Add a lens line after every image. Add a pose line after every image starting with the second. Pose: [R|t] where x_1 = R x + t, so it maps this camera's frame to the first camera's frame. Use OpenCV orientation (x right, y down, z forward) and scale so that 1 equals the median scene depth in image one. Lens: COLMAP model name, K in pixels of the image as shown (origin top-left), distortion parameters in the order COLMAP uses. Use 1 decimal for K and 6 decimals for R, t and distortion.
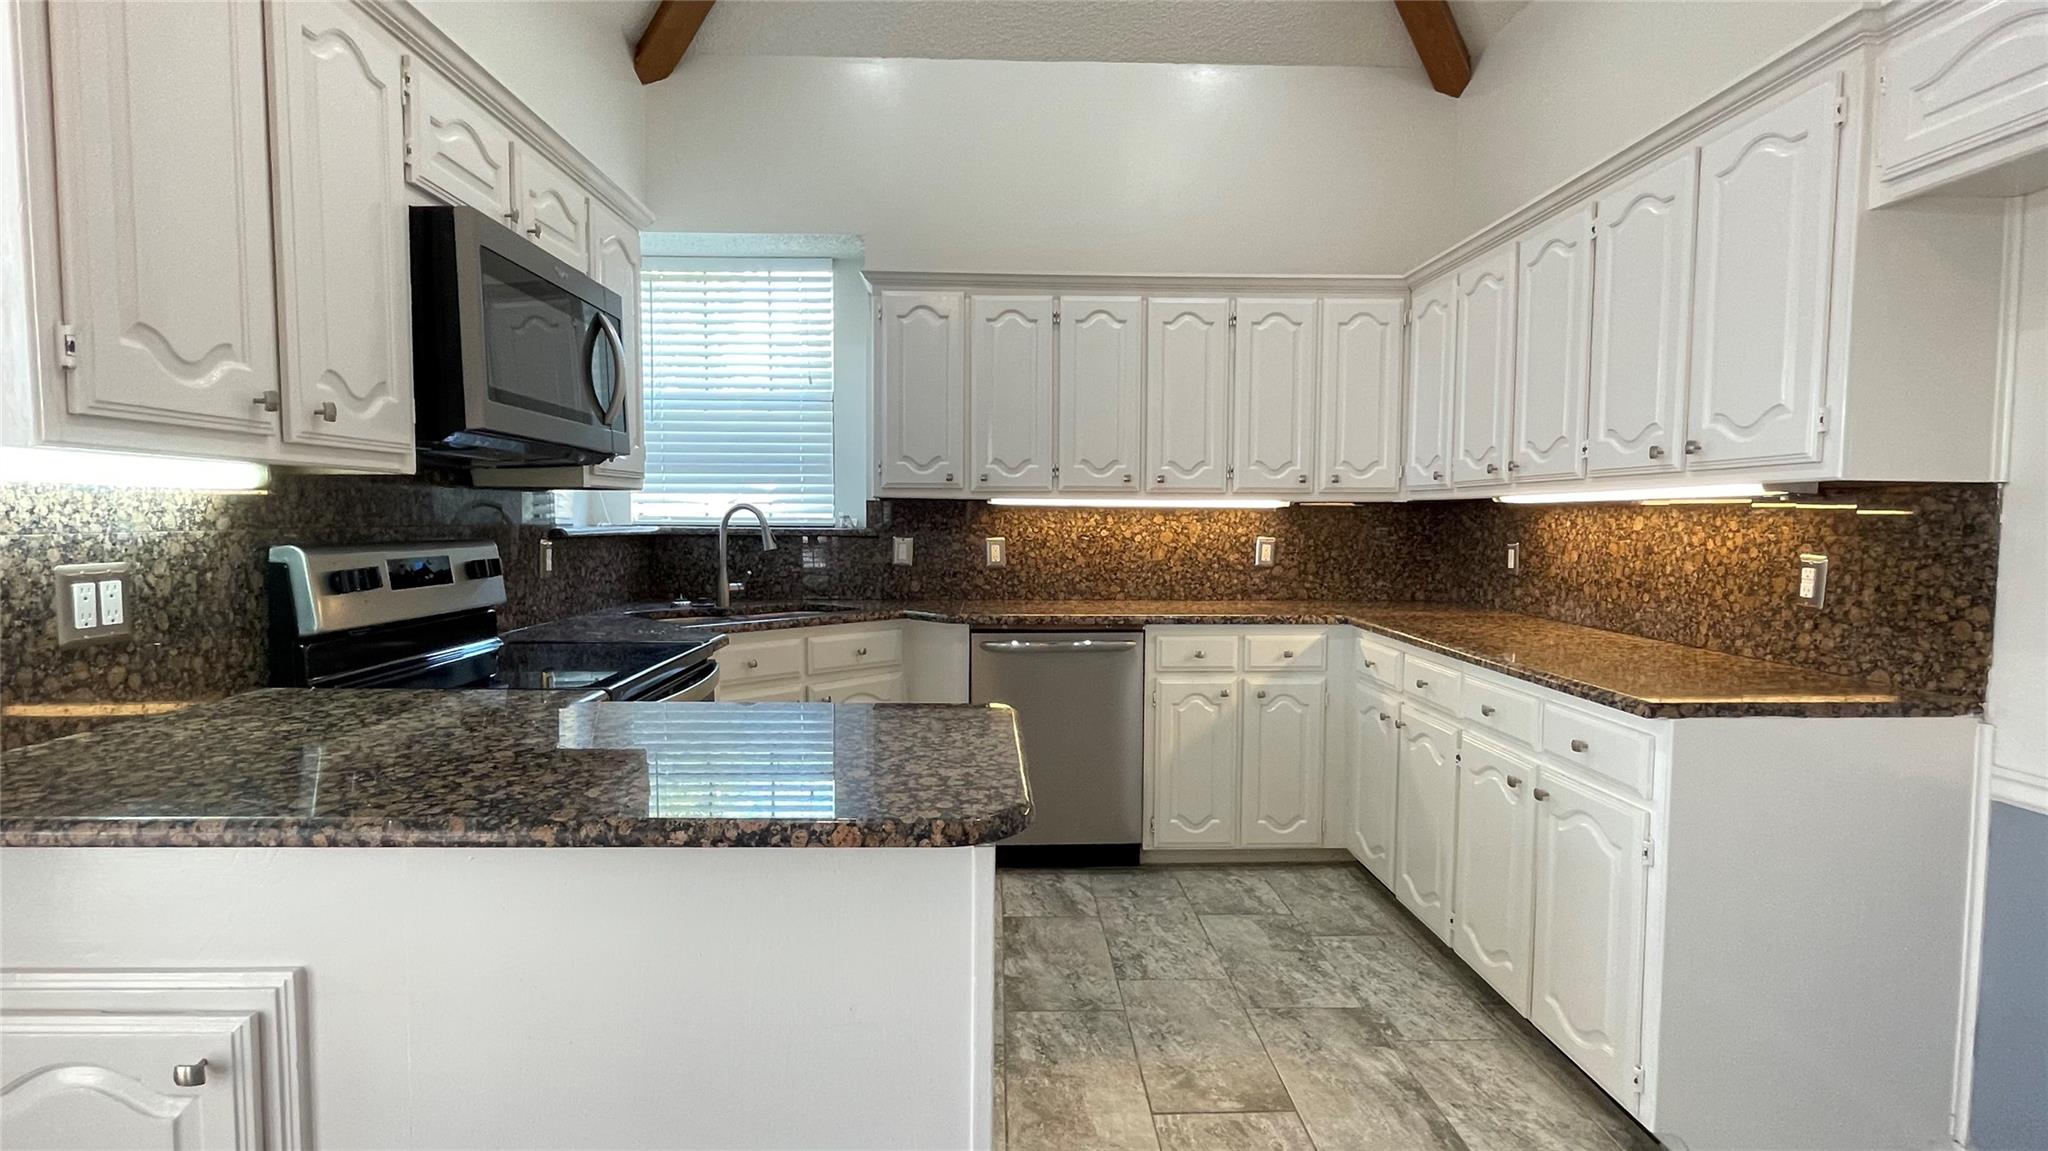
lens RADIAL K [[1015.3, 0, 1021.0], [0, 1015.3, 576.6], [0, 0, 1]] dist [0.002003, 0.000032]
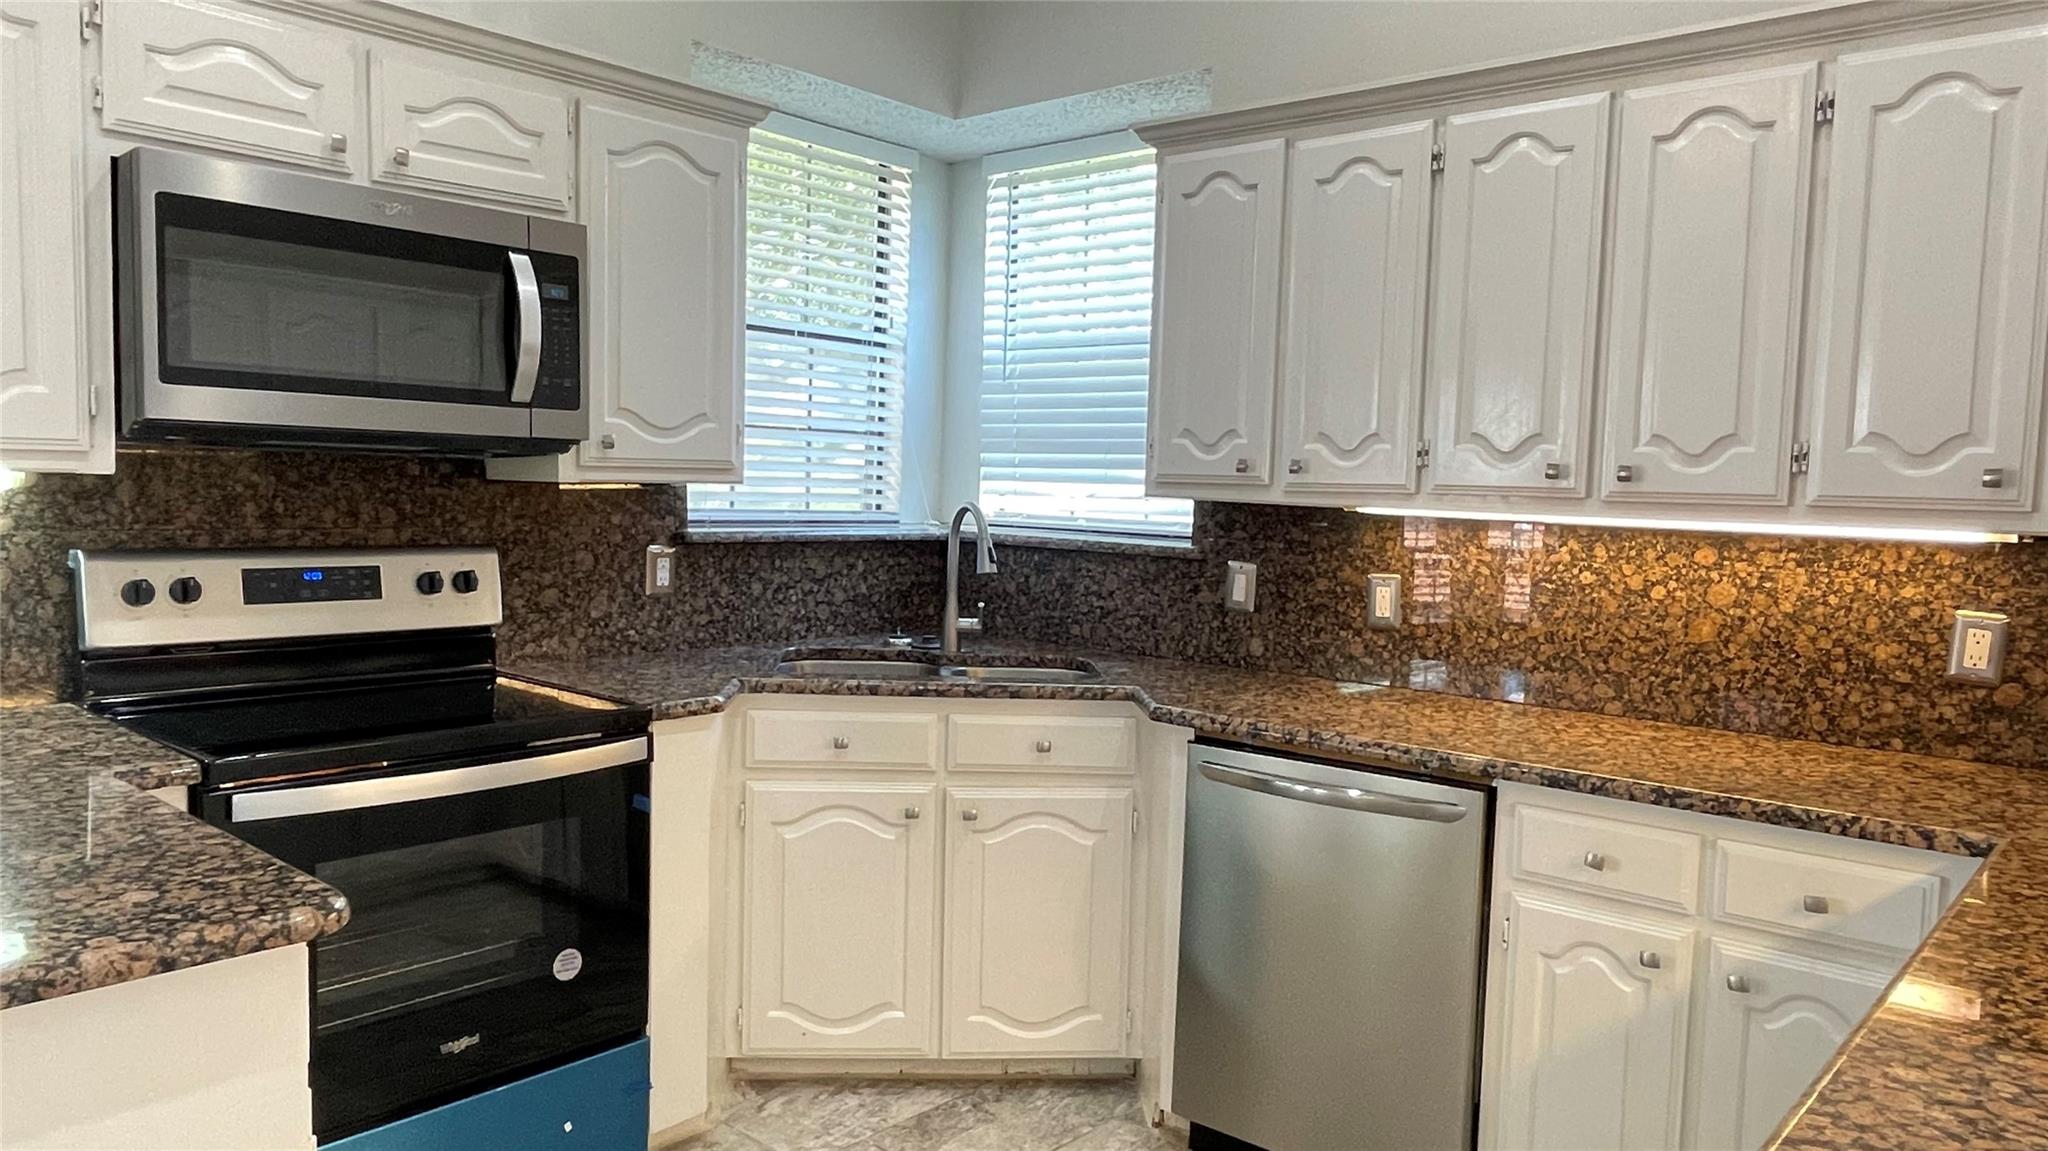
lens RADIAL K [[1396.2, 0, 1023.4], [0, 1396.2, 581.6], [0, 0, 1]] dist [-0.000836, -0.001054]
pose [[0.729656, 0.065713, -0.680649, 0.374363], [-0.063954, 0.997567, 0.027752, -0.045681], [0.680817, 0.023281, 0.732084, 0.331862]]
